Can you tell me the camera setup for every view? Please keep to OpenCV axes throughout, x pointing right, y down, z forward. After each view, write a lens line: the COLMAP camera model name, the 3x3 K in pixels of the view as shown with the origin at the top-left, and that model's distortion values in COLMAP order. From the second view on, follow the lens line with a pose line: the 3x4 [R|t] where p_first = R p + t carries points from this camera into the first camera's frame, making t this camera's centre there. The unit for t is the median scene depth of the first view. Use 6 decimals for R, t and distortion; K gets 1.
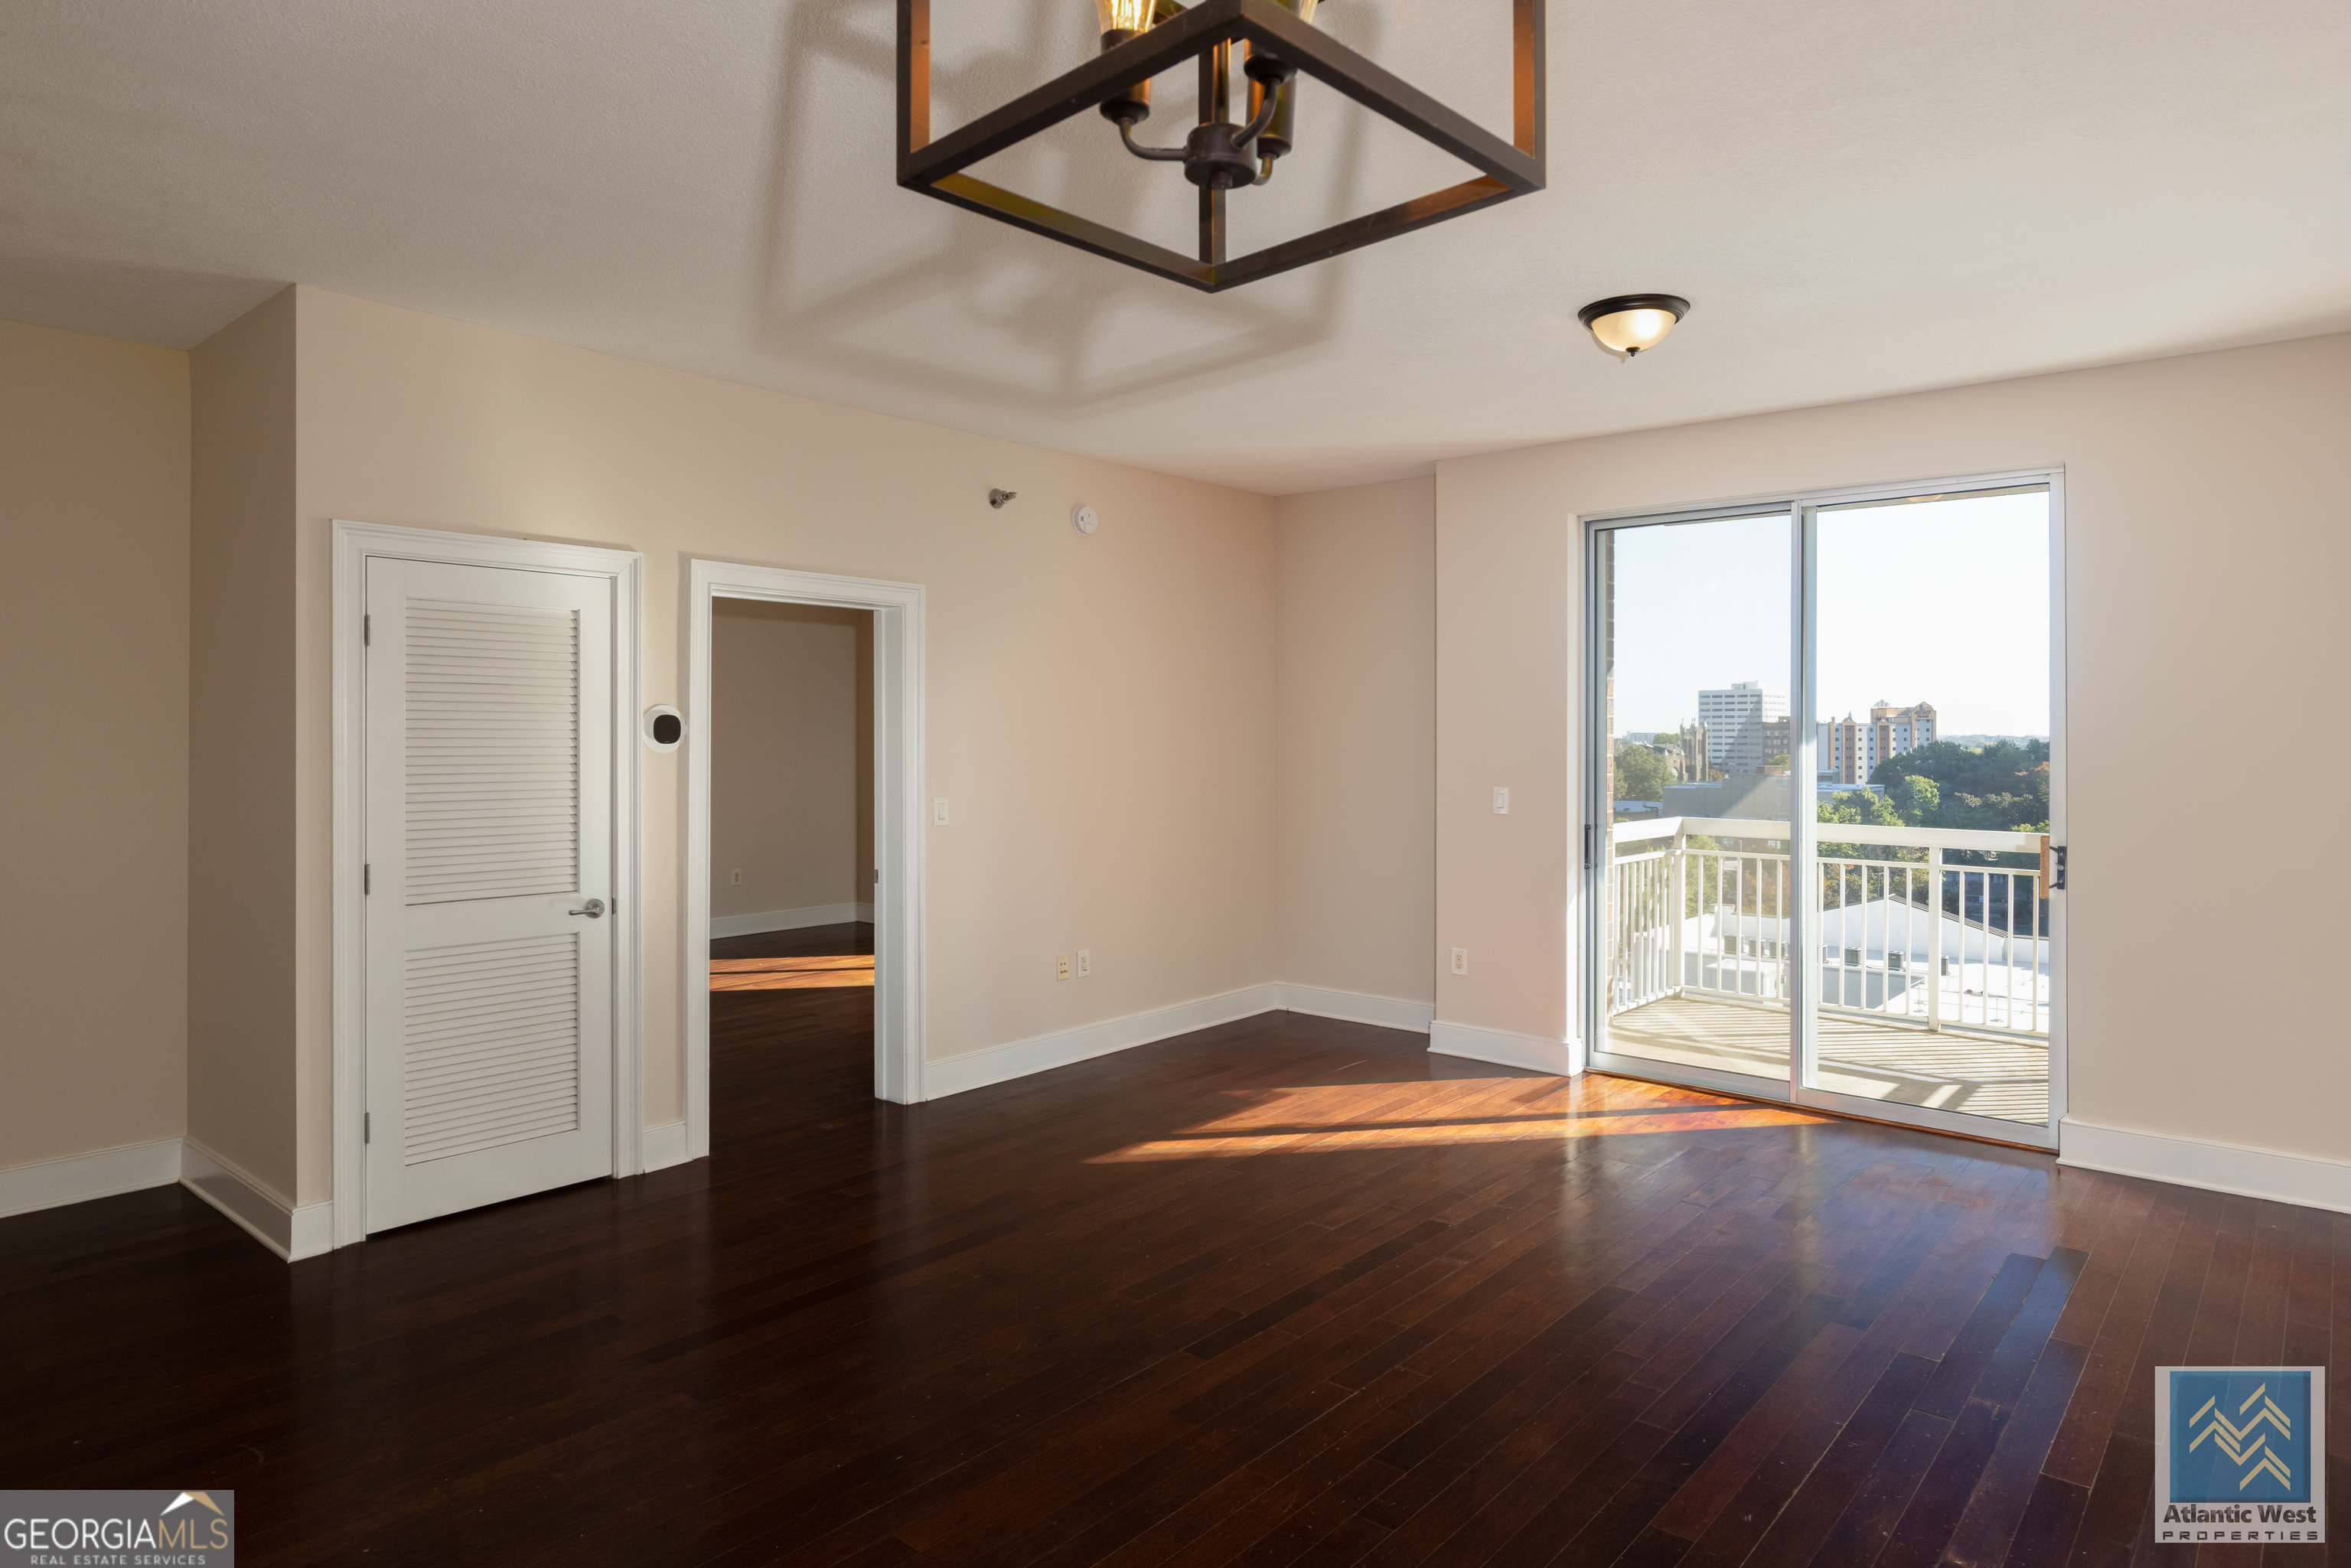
lens RADIAL K [[1356.7, 0, 1162.1], [0, 1356.7, 746.8], [0, 0, 1]] dist [-0.021054, 0.000351]
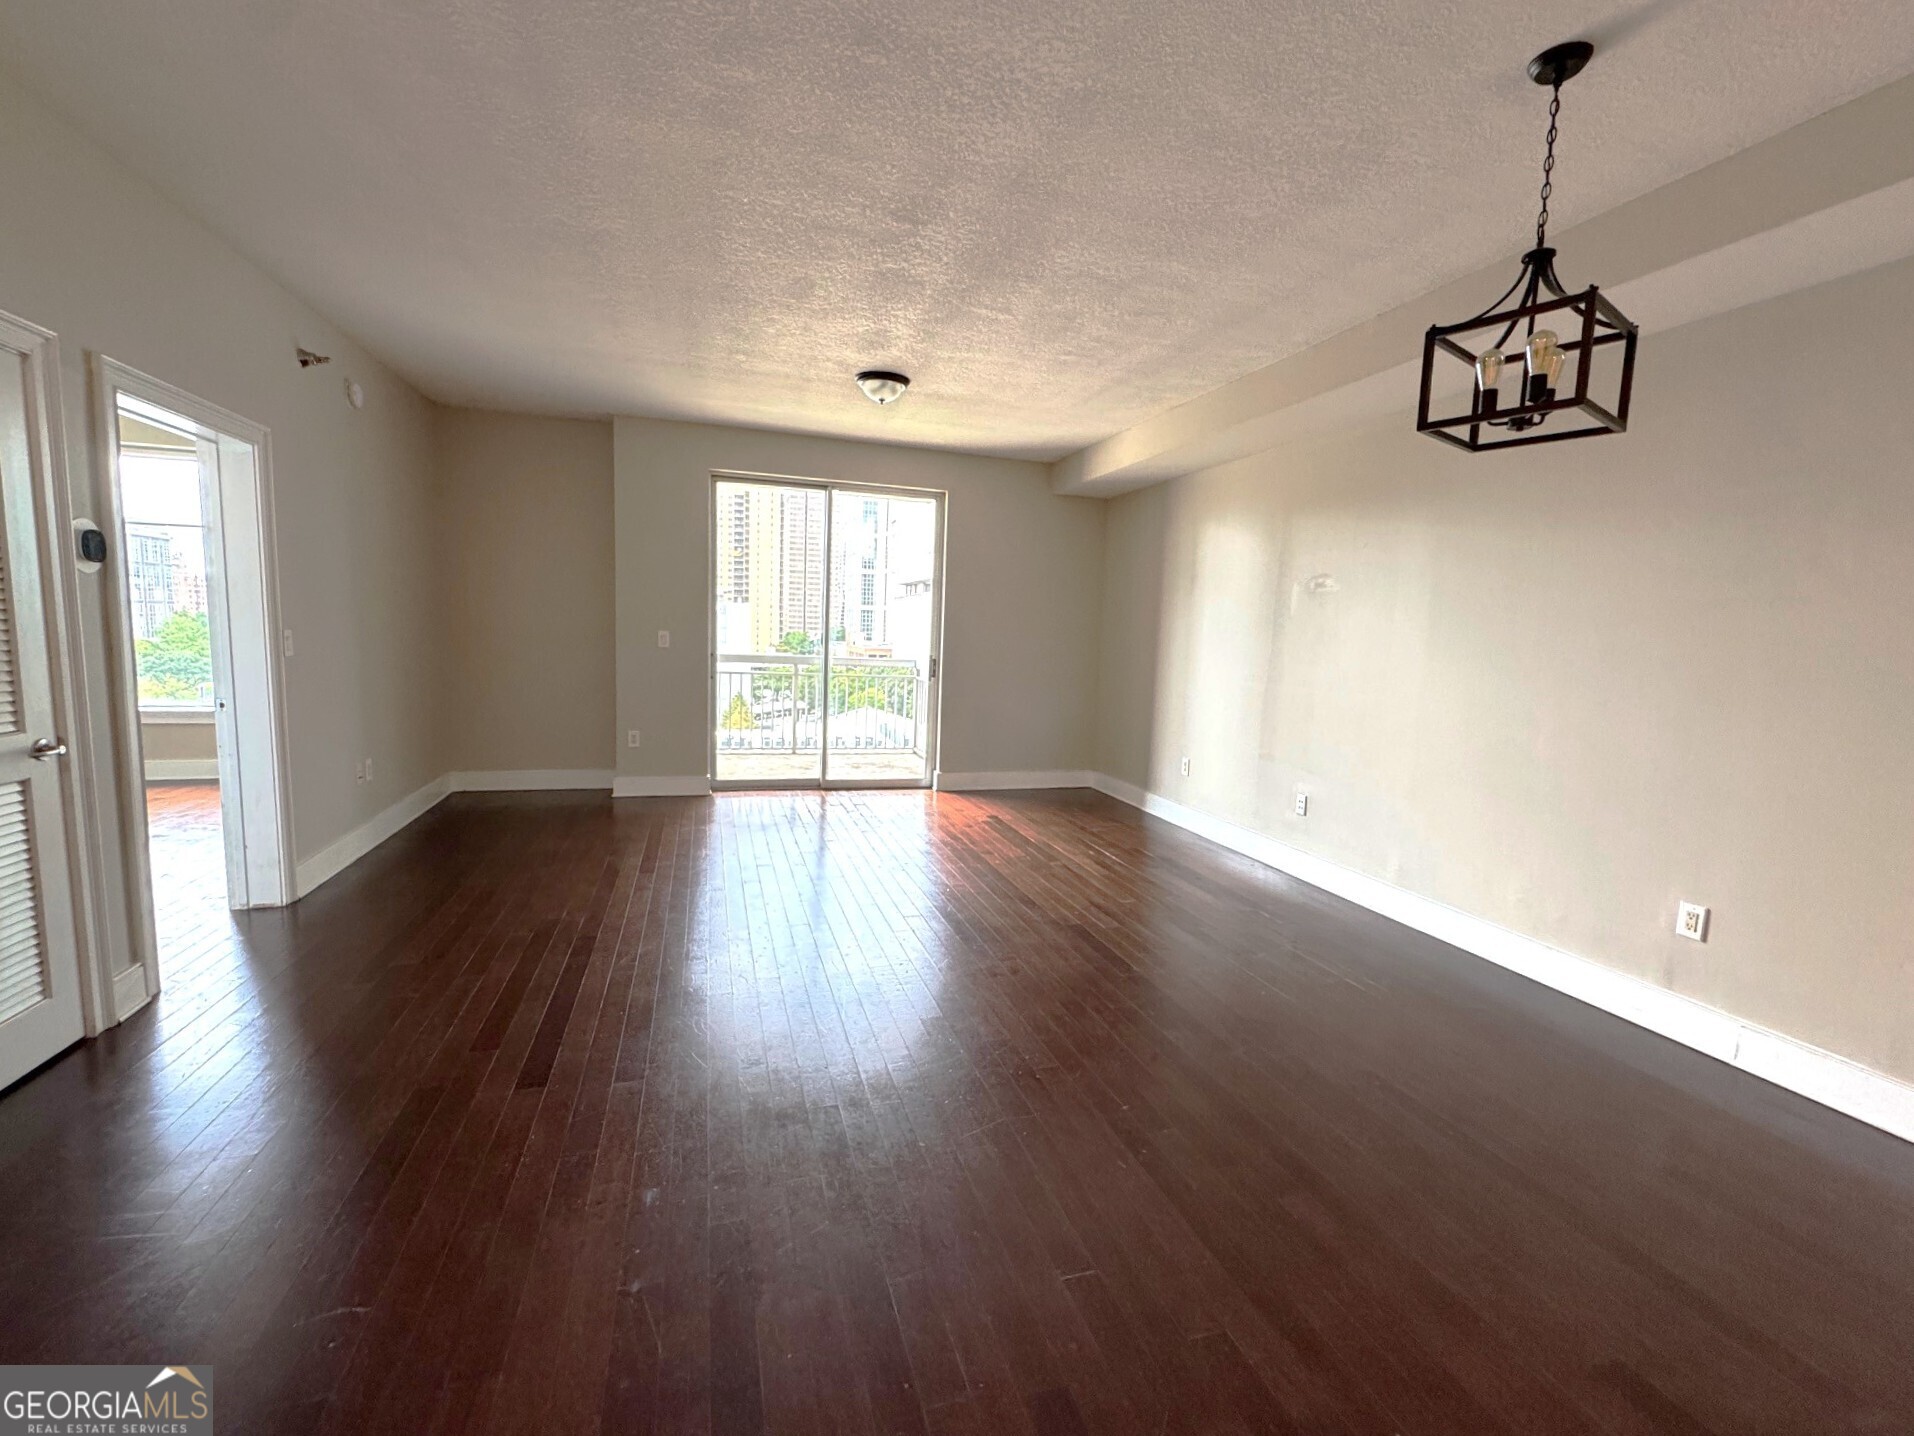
lens RADIAL K [[810.7, 0, 944.4], [0, 810.7, 722.0], [0, 0, 1]] dist [0.000415, -0.000748]
pose [[0.532346, -0.079718, 0.842765, -0.550348], [-0.030050, 0.993149, 0.112924, 0.026253], [-0.845993, -0.085440, 0.526304, 0.243744]]
